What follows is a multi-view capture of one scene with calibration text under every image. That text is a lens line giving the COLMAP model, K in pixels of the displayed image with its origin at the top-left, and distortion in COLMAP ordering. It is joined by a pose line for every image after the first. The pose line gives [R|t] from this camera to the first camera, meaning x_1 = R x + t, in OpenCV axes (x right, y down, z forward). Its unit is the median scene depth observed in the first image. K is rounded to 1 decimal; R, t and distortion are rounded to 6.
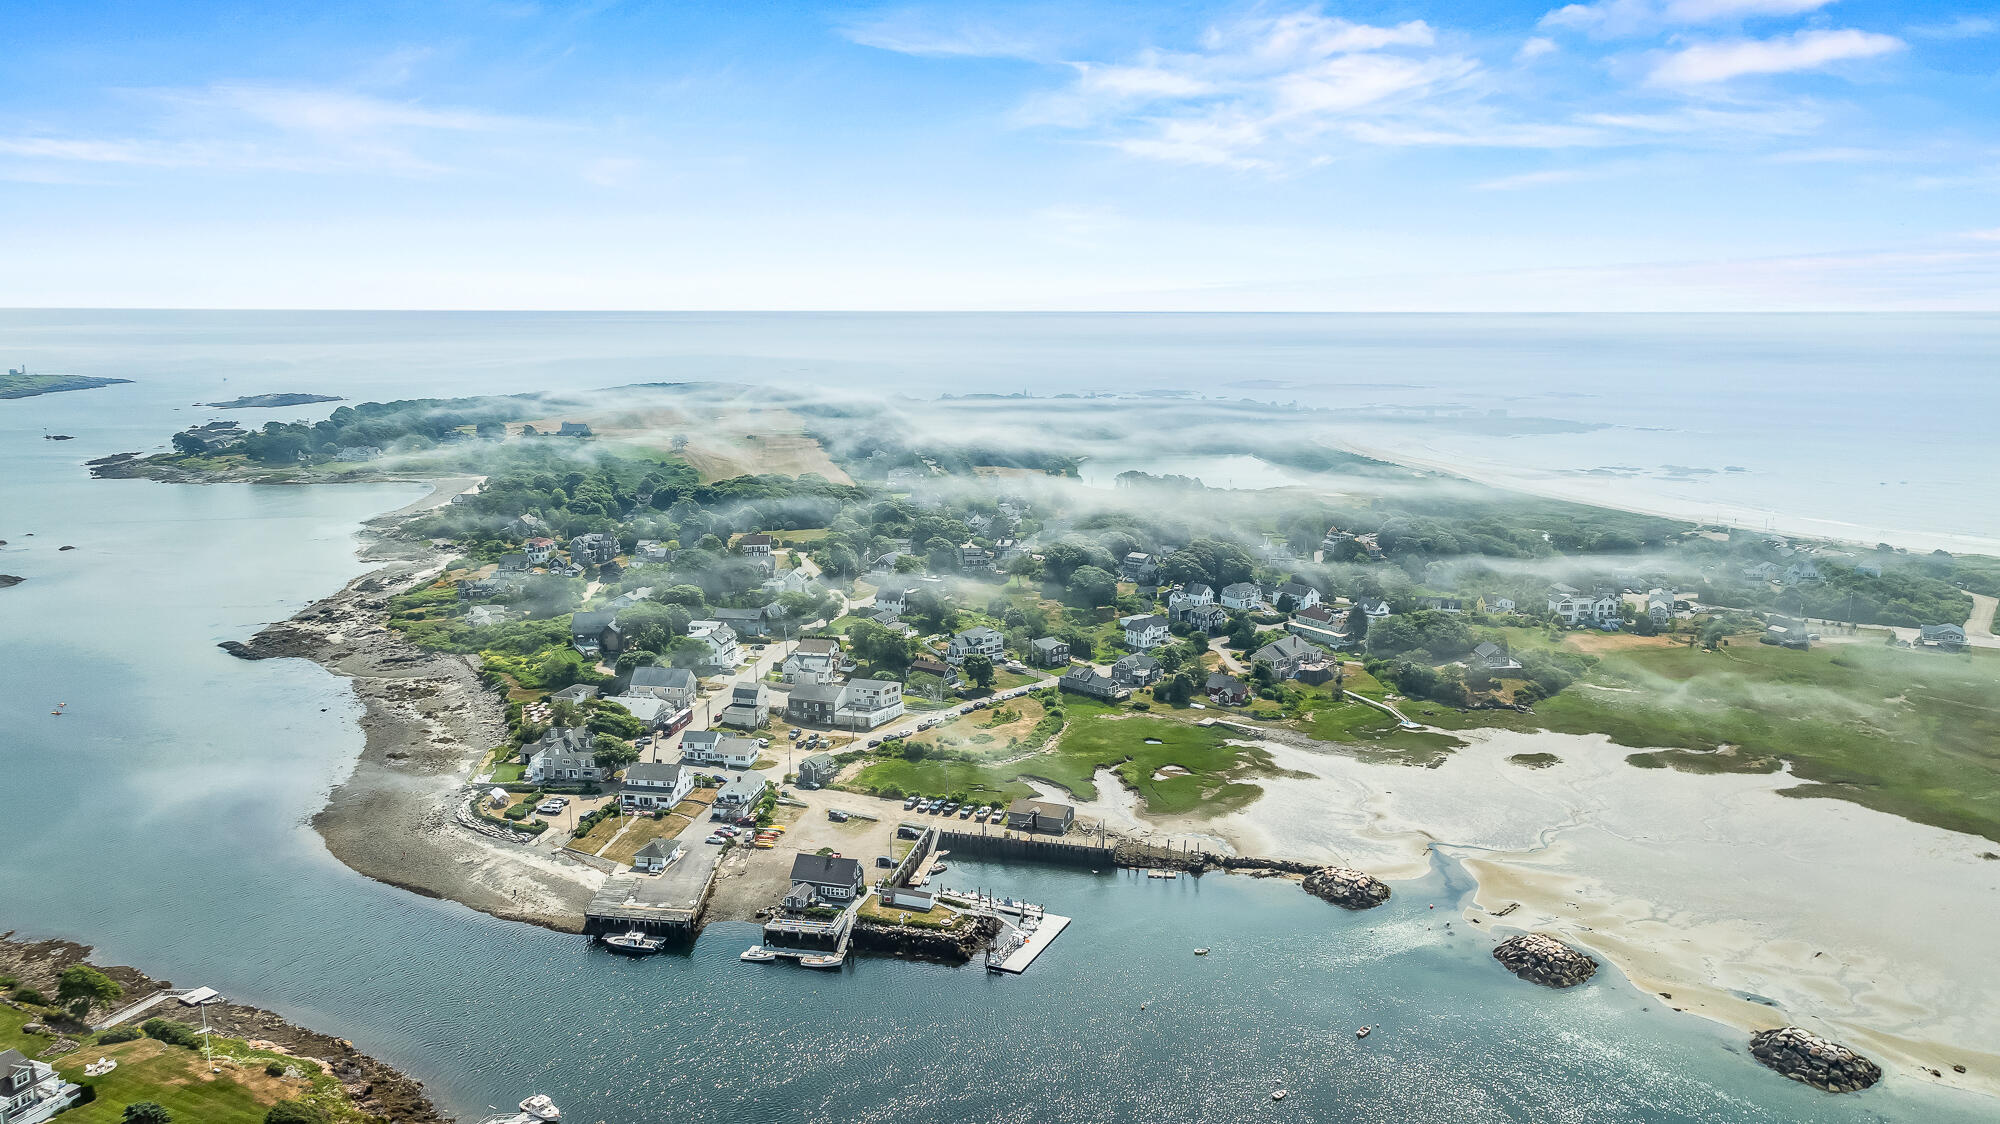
lens RADIAL K [[1403.9, 0, 1000.6], [0, 1403.9, 553.3], [0, 0, 1]] dist [0.008114, 0.000090]
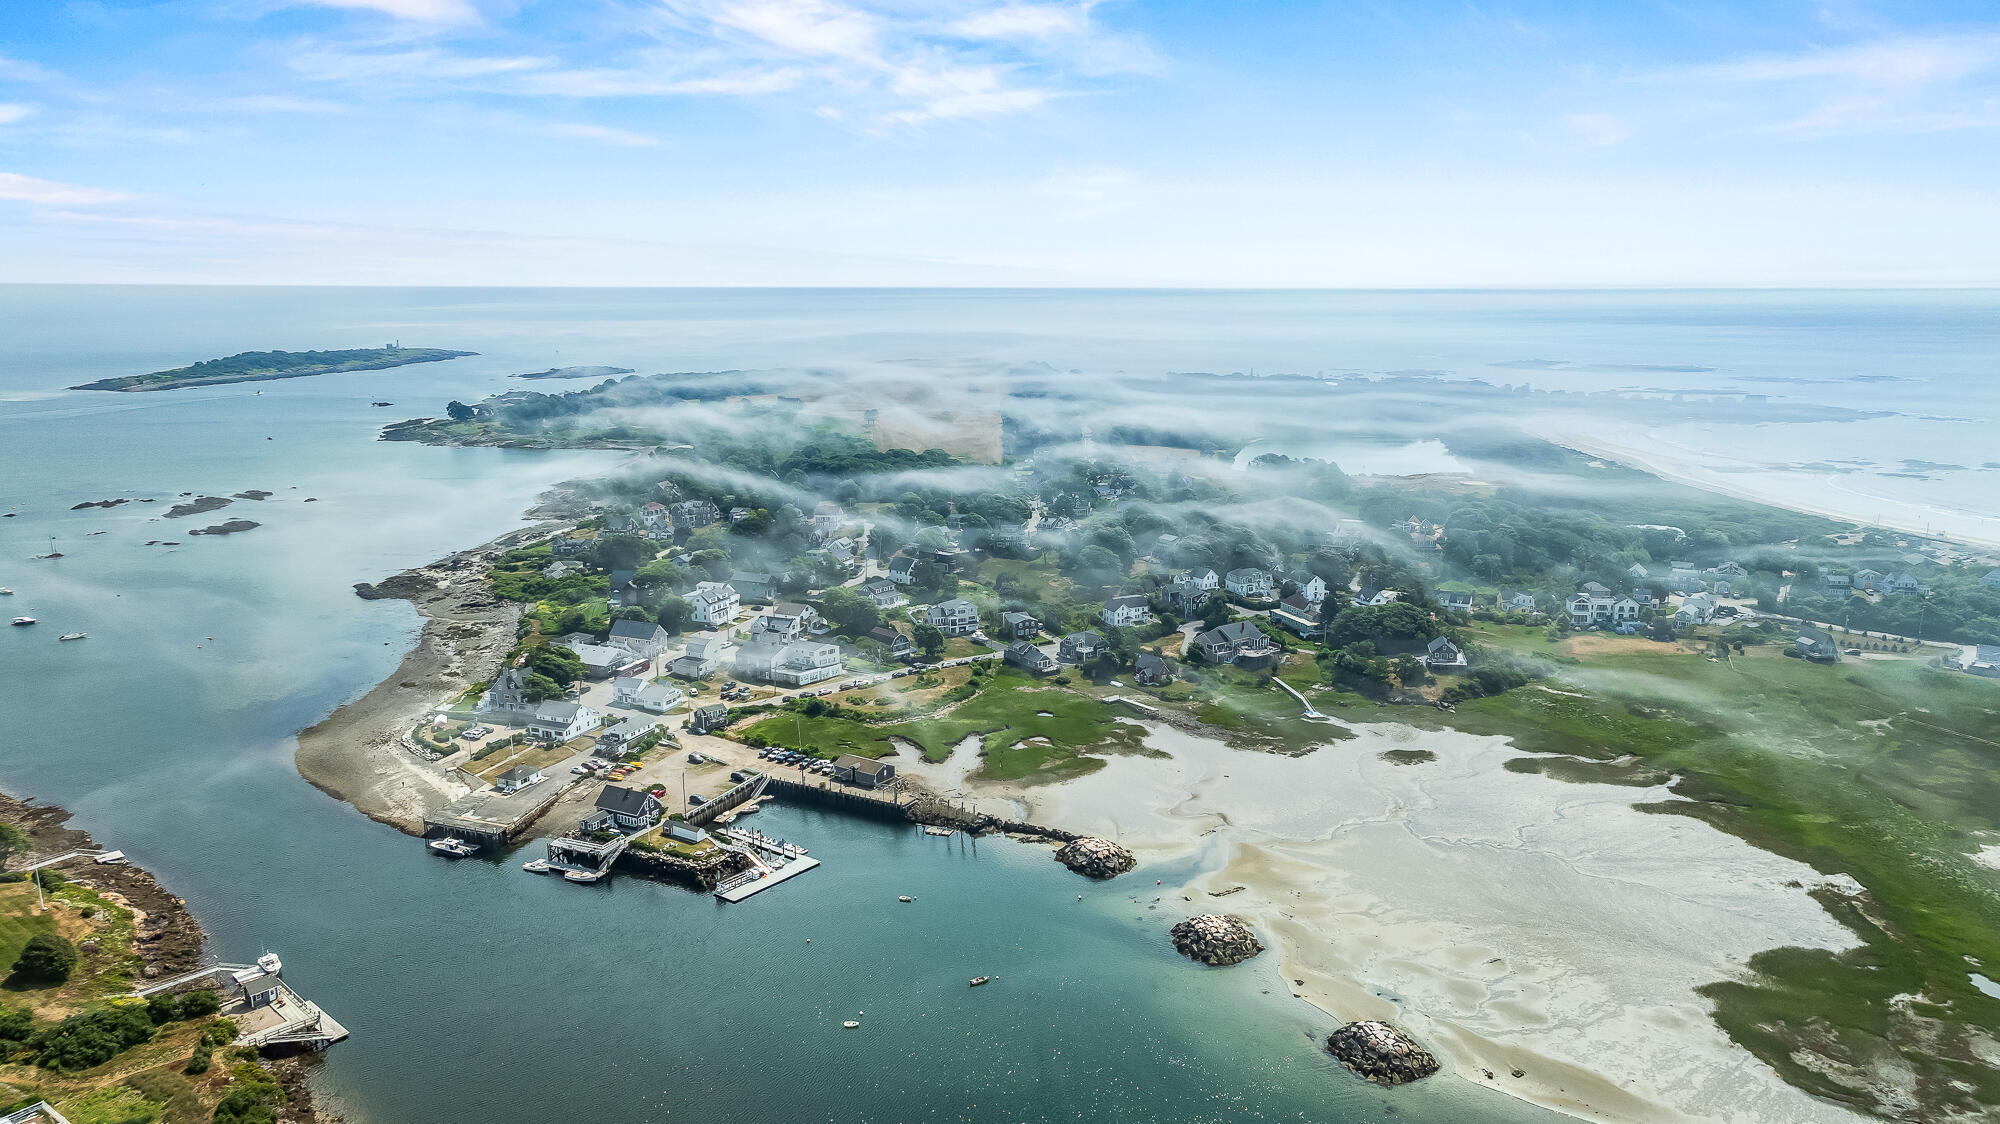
lens RADIAL K [[1403.9, 0, 997.7], [0, 1403.9, 571.6], [0, 0, 1]] dist [0.008114, 0.000090]
pose [[0.972421, 0.040986, -0.229604, 0.358403], [-0.034095, 0.998843, 0.033903, -0.006830], [0.230728, -0.025140, 0.972693, -0.023833]]
